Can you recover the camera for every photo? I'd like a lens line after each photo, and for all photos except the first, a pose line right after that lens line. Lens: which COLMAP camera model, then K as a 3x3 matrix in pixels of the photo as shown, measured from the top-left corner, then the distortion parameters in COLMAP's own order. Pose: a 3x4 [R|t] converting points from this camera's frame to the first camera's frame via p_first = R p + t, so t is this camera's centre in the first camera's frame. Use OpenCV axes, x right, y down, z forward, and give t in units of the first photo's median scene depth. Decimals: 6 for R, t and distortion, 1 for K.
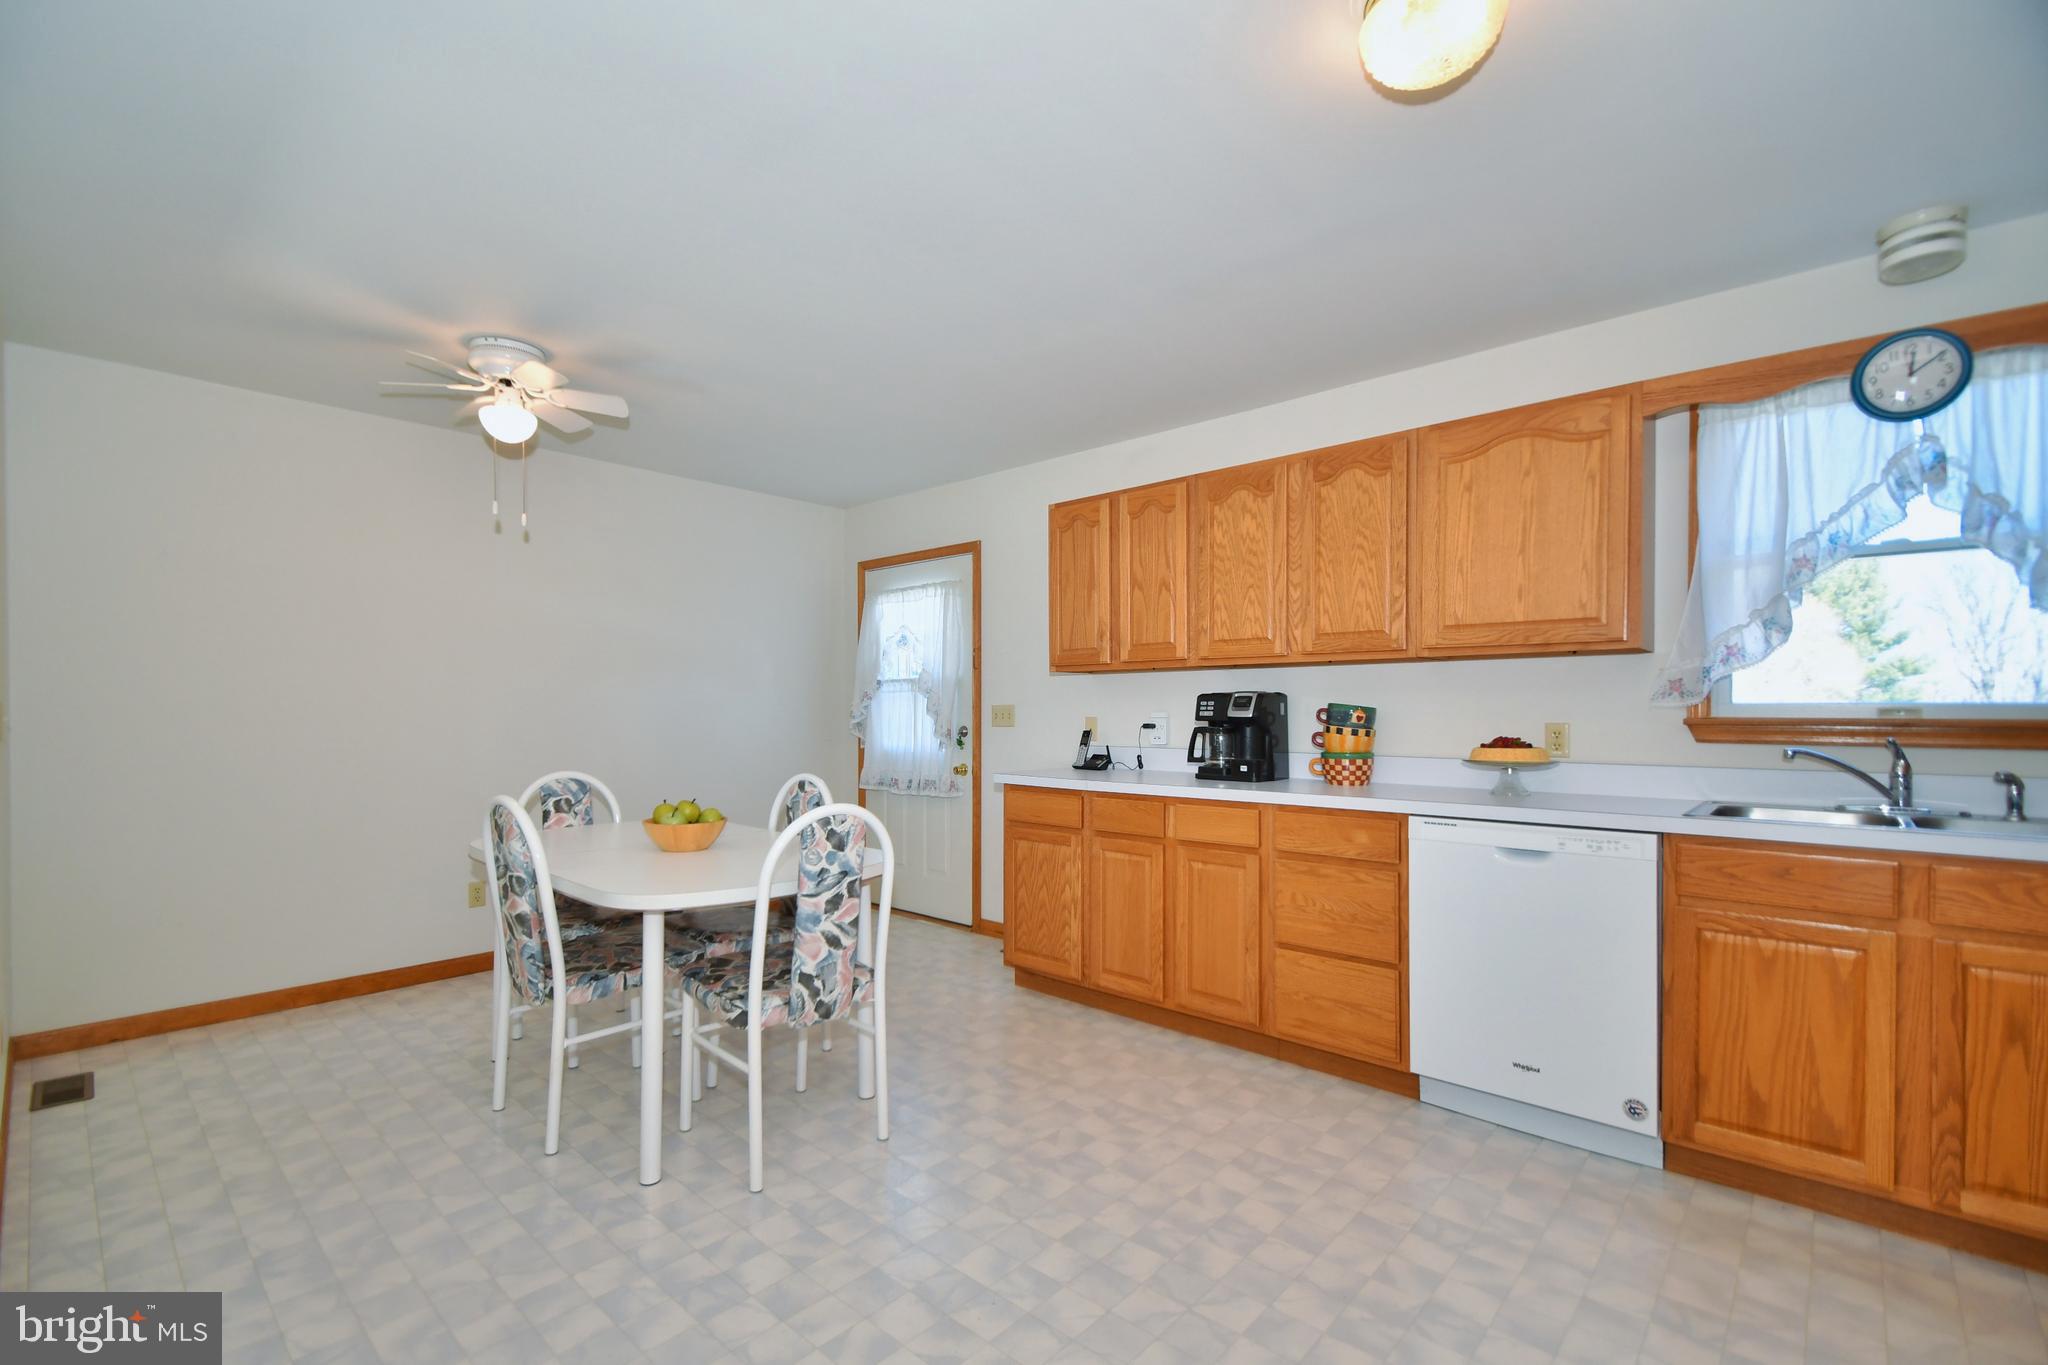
lens RADIAL K [[892.7, 0, 999.1], [0, 892.7, 719.0], [0, 0, 1]] dist [0.003710, -0.004737]
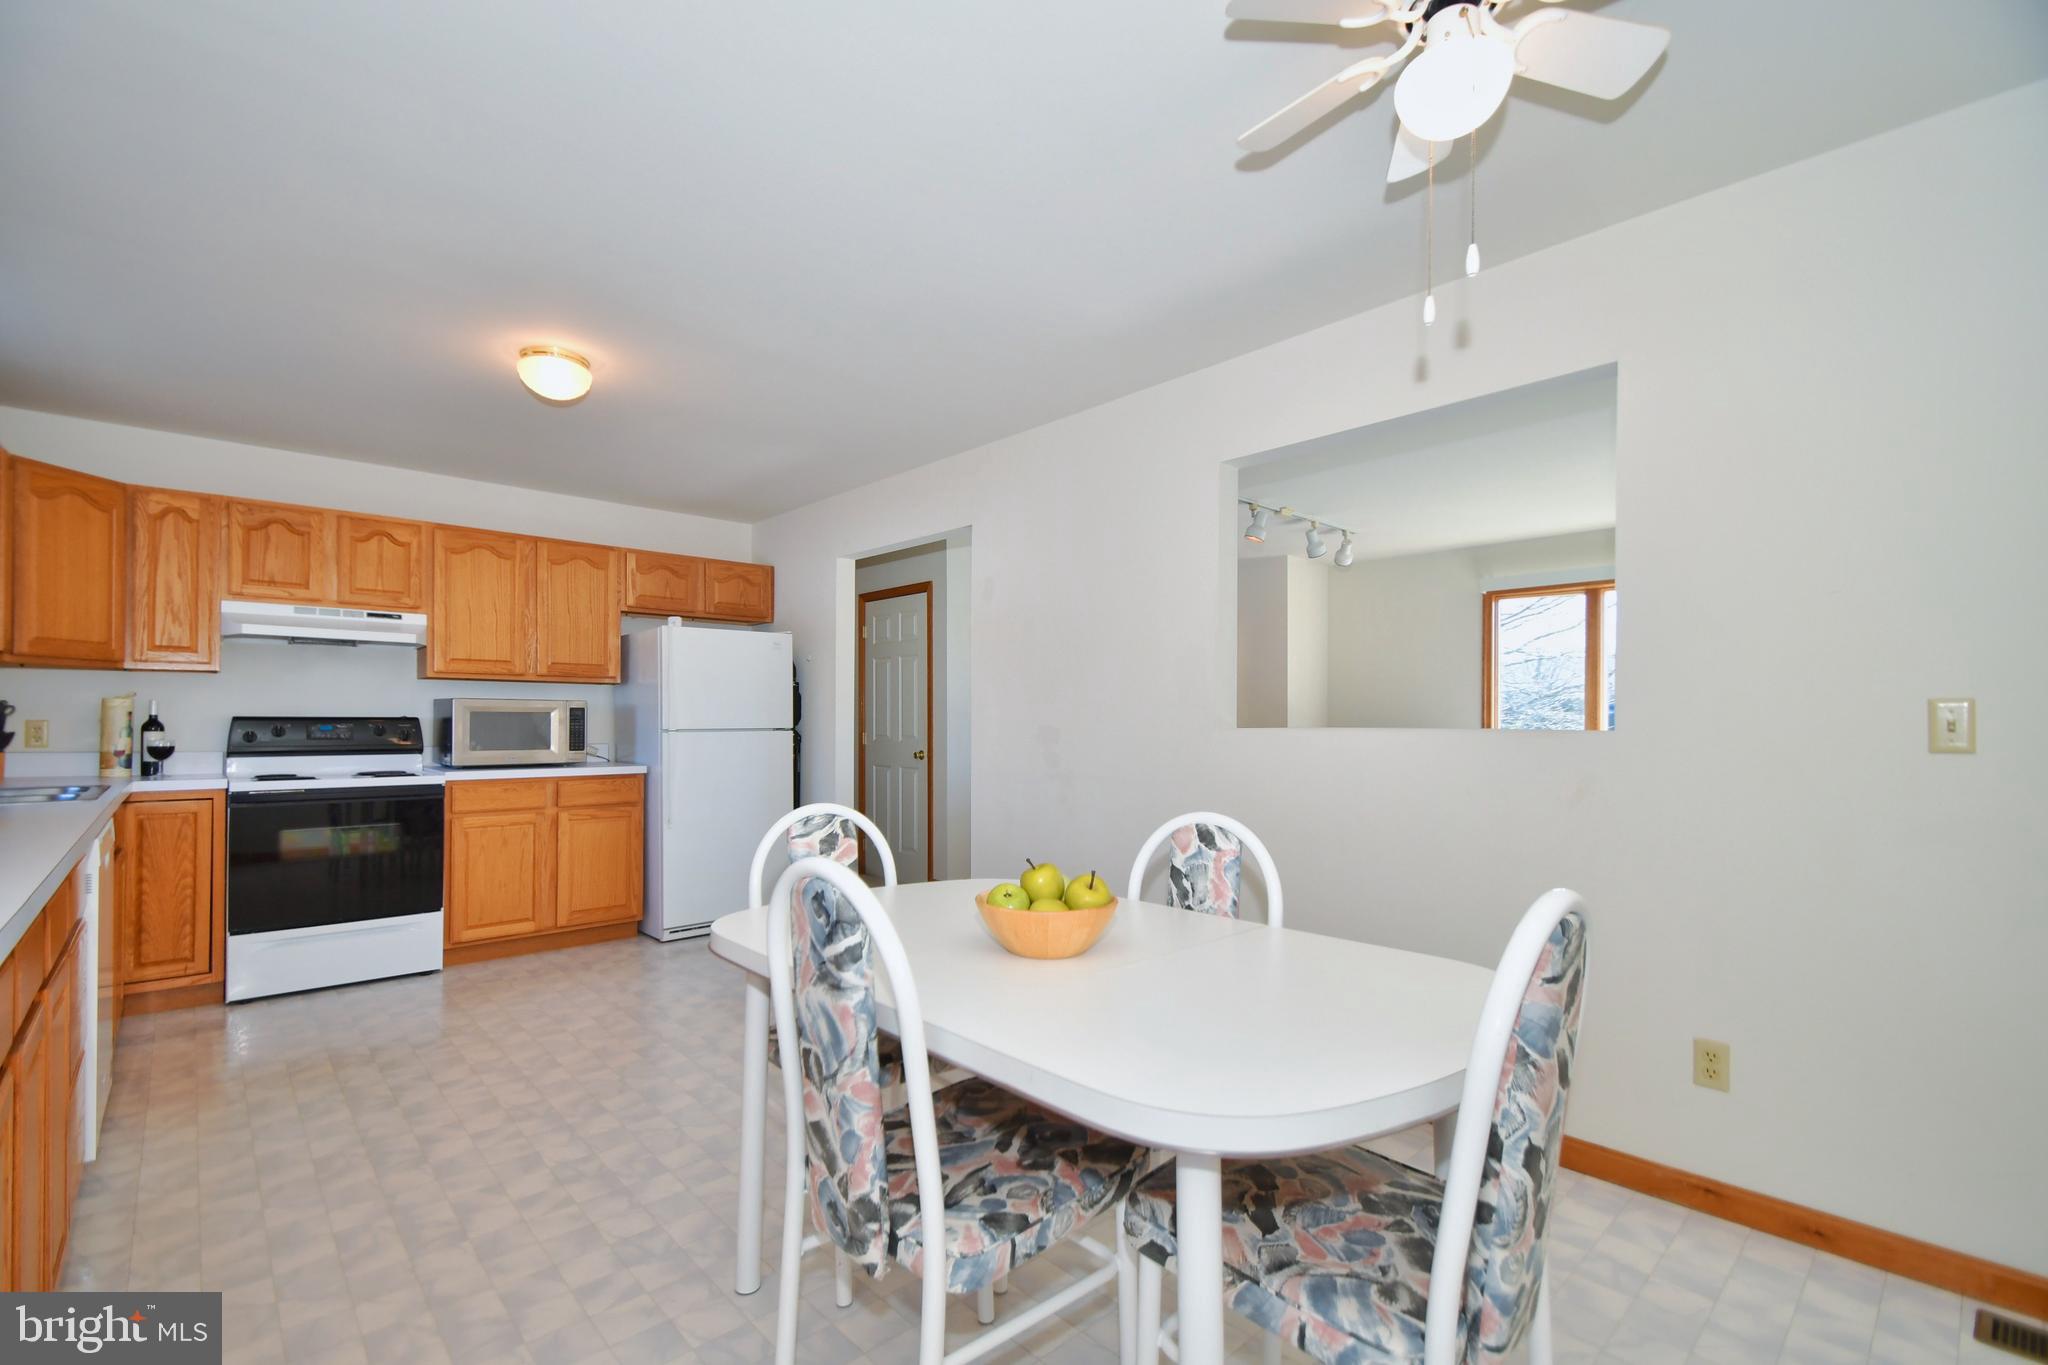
lens RADIAL K [[892.7, 0, 1005.7], [0, 892.7, 714.0], [0, 0, 1]] dist [0.003710, -0.004737]
pose [[-0.997254, -0.000934, 0.074052, -0.353468], [-0.000693, 0.999994, 0.003280, -0.004550], [-0.074055, 0.003220, -0.997249, 1.501568]]
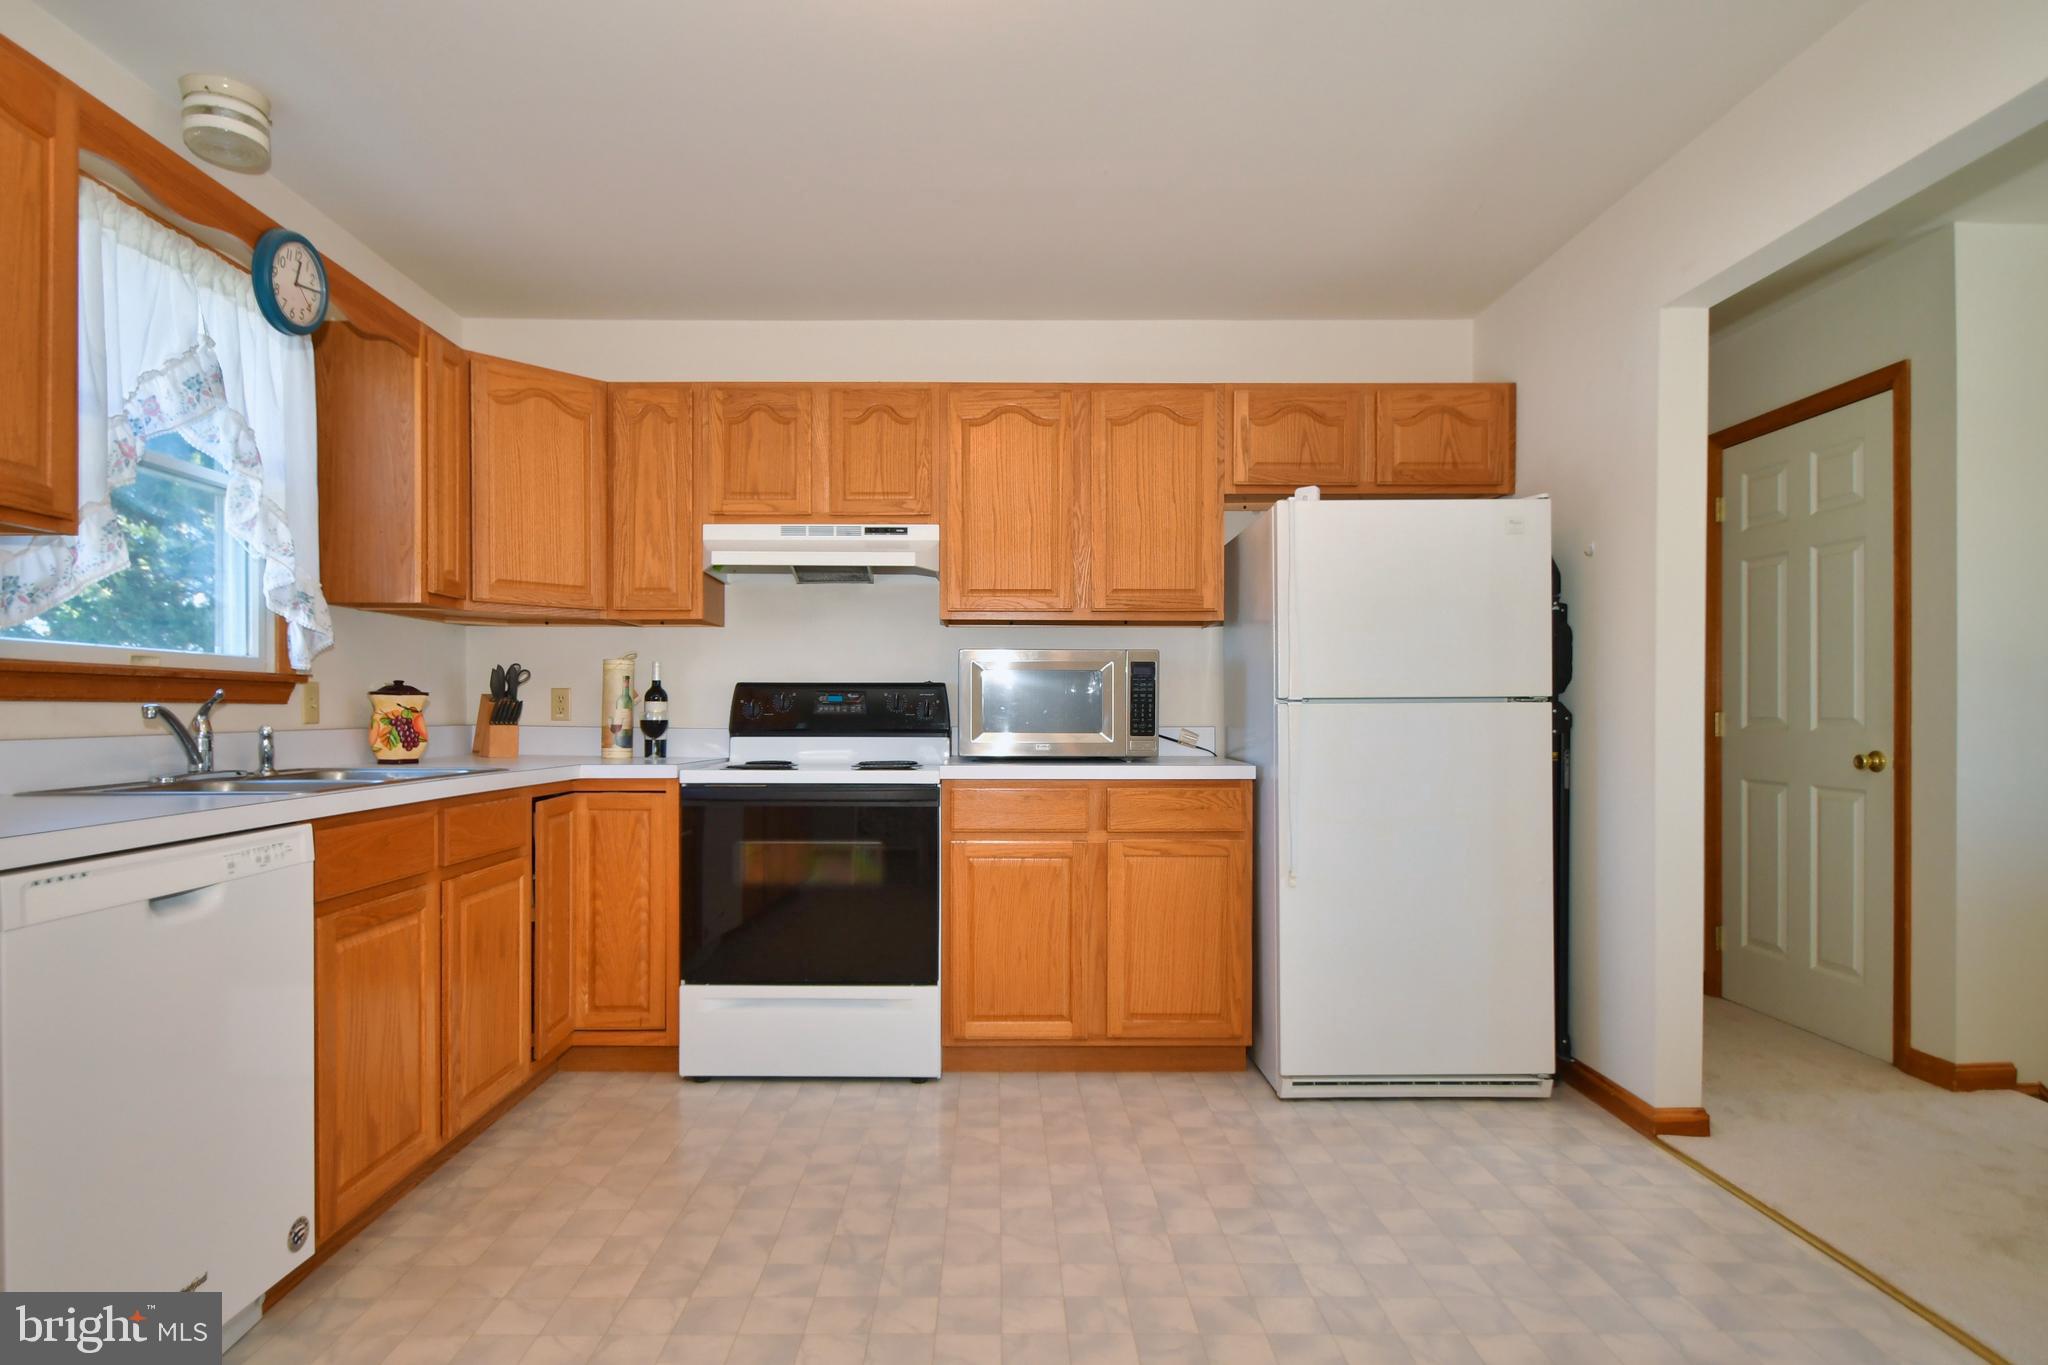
lens RADIAL K [[1059.9, 0, 1003.2], [0, 1059.9, 714.7], [0, 0, 1]] dist [0.003770, -0.002450]
pose [[-0.692374, -0.004844, 0.721522, -0.174986], [0.007220, 0.999881, 0.013641, 0.027219], [-0.721502, 0.014654, -0.692257, 0.868160]]
